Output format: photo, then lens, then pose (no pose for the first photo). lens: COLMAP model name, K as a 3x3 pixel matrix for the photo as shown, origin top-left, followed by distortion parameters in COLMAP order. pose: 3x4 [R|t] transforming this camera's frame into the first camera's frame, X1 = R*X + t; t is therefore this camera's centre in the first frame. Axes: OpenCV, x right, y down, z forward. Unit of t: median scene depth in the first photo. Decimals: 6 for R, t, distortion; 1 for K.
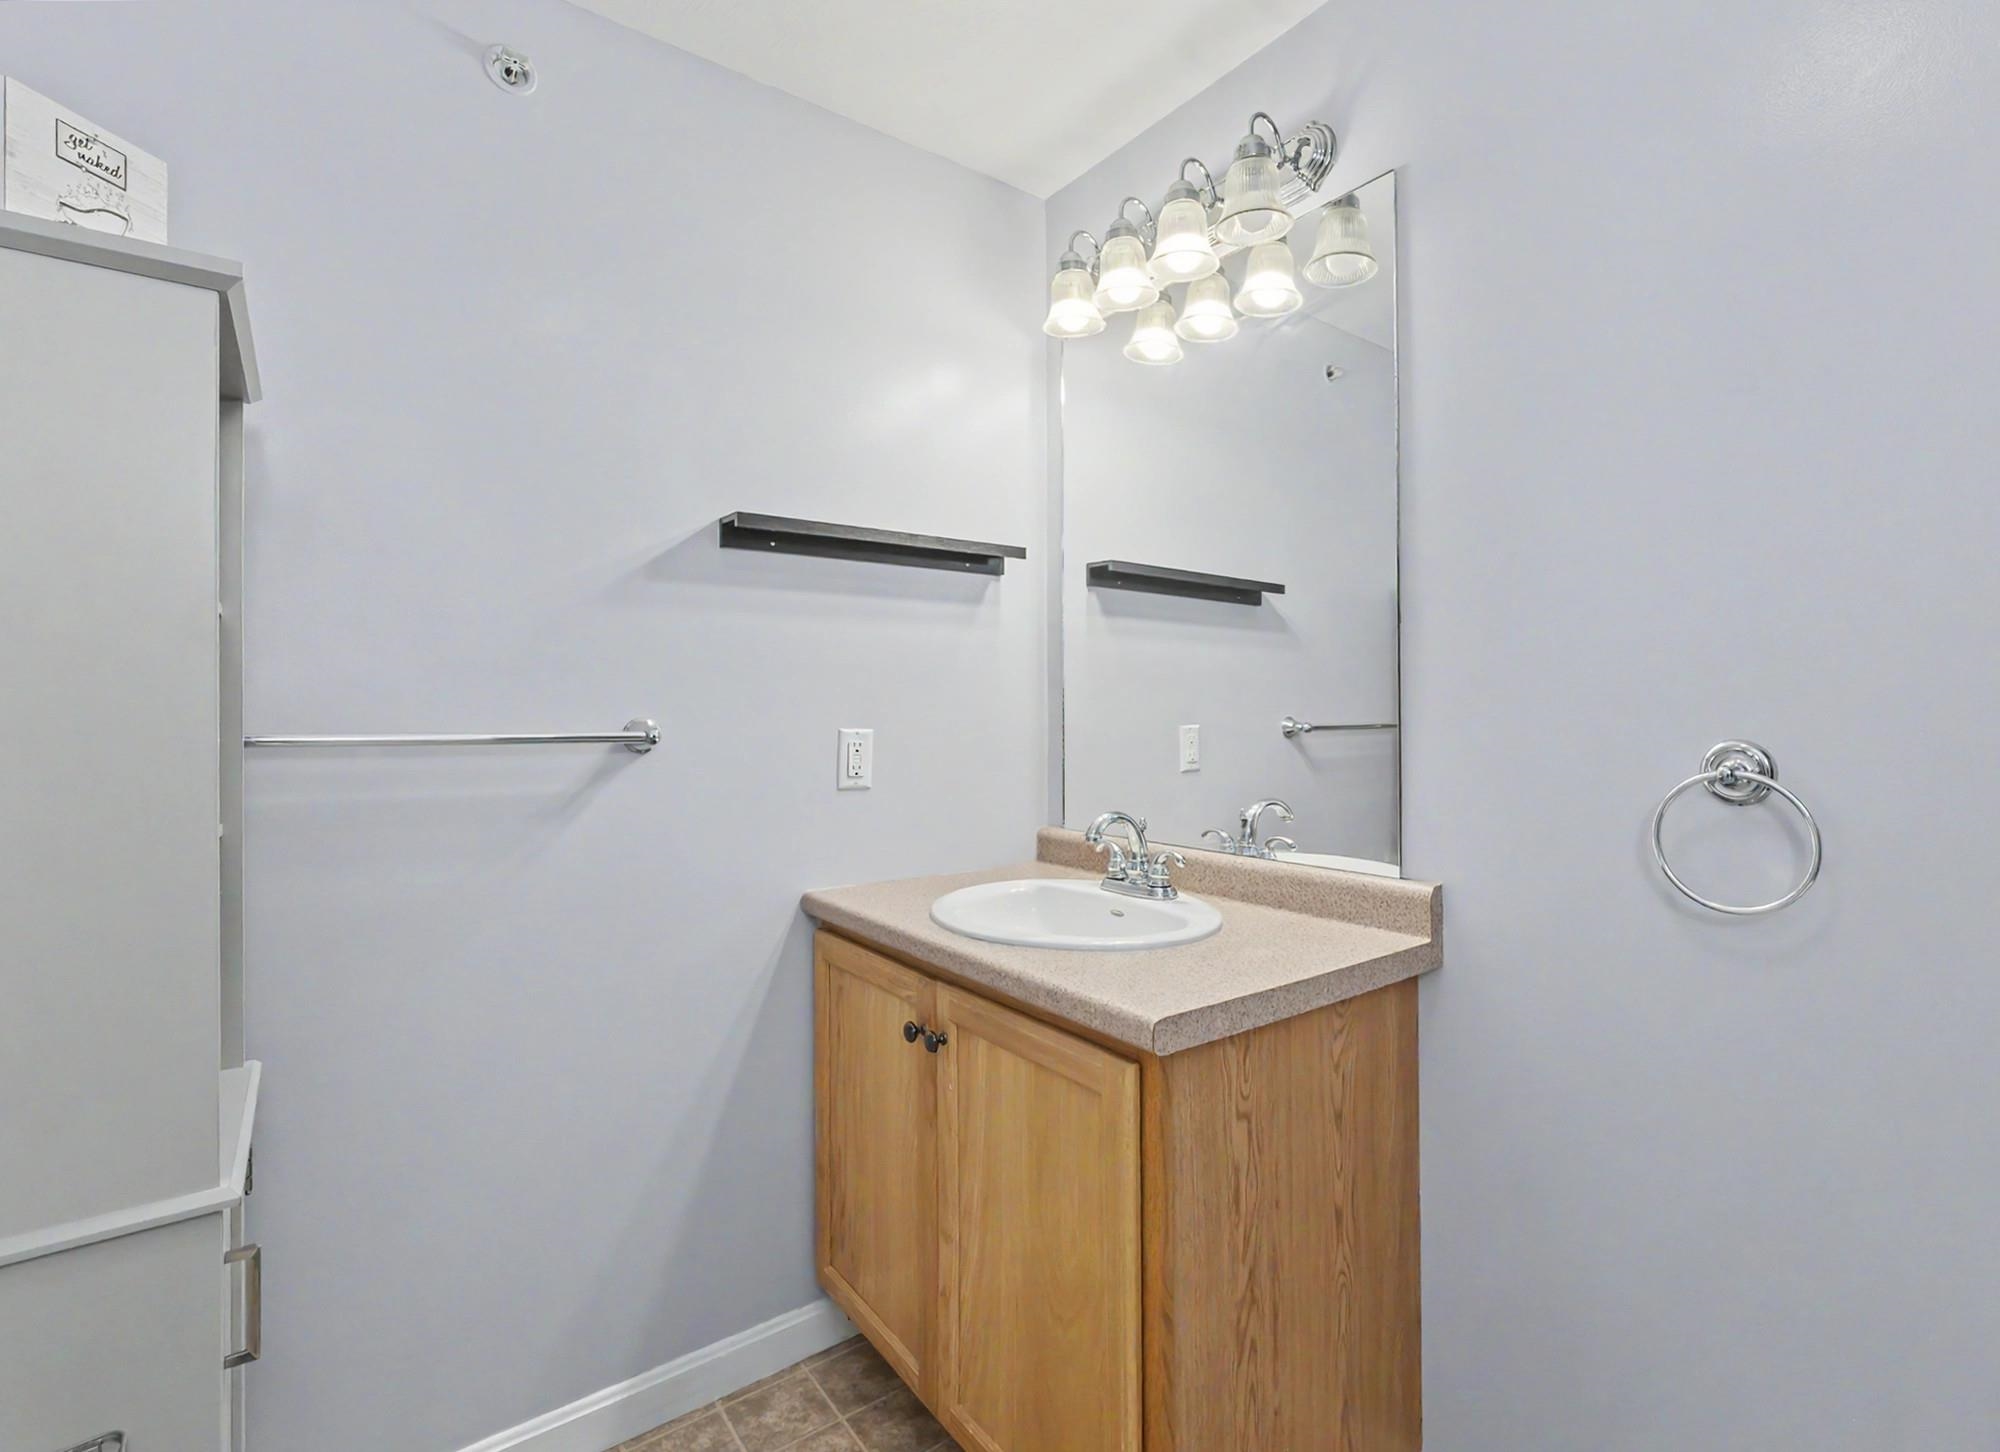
lens RADIAL K [[920.1, 0, 1002.8], [0, 920.1, 723.3], [0, 0, 1]] dist [-0.000122, -0.000001]
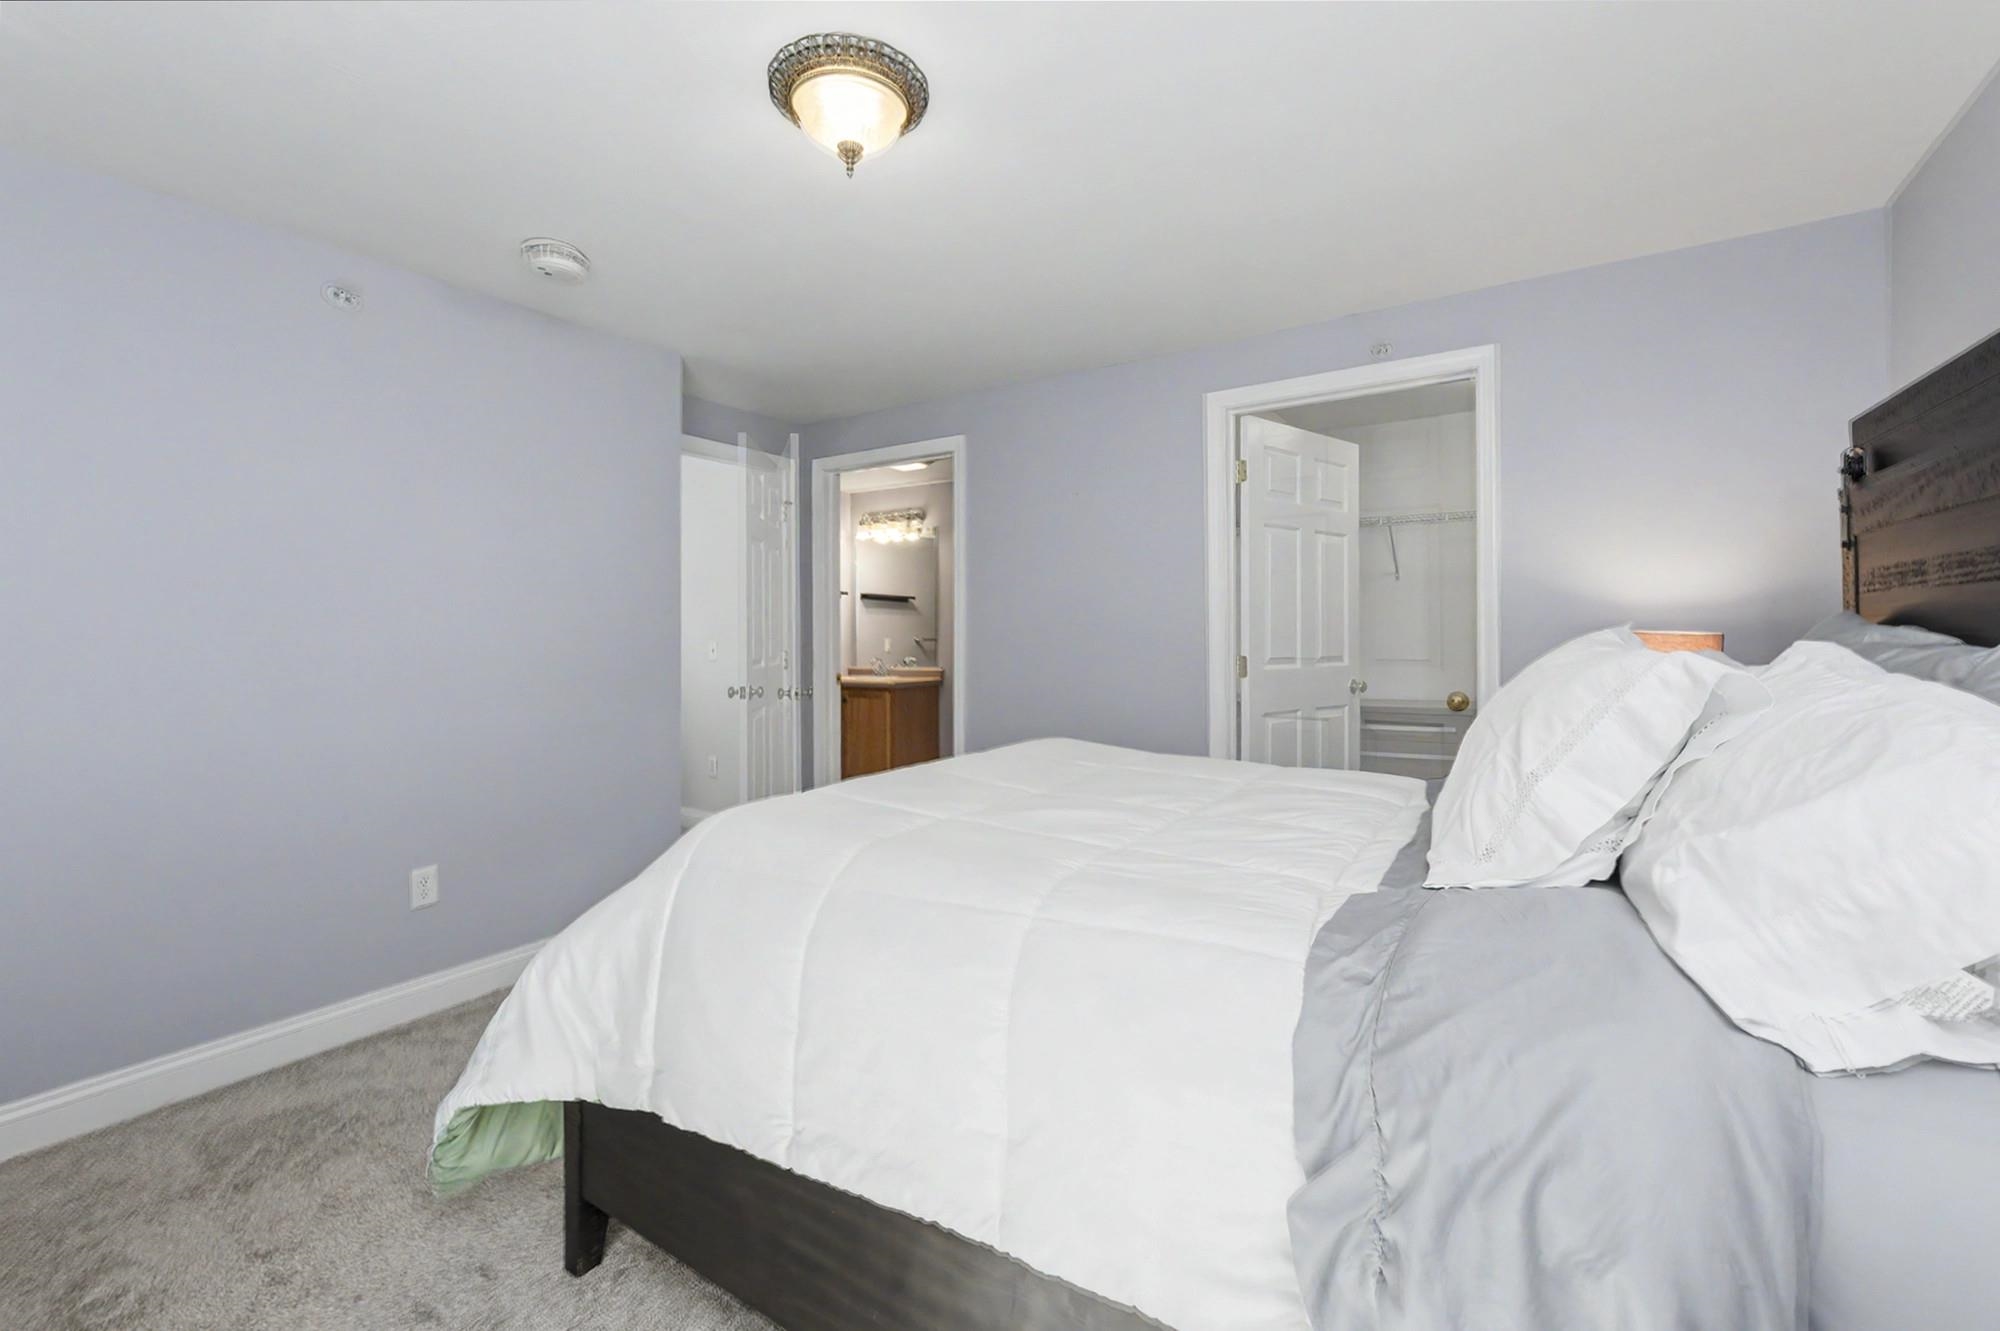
lens RADIAL K [[814.8, 0, 998.0], [0, 814.8, 654.0], [0, 0, 1]] dist [-0.008847, 0.000434]
pose [[0.927929, -0.012264, 0.372555, -0.600187], [0.010567, 0.999922, 0.006599, 0.046474], [-0.372607, -0.002186, 0.927987, -2.155507]]
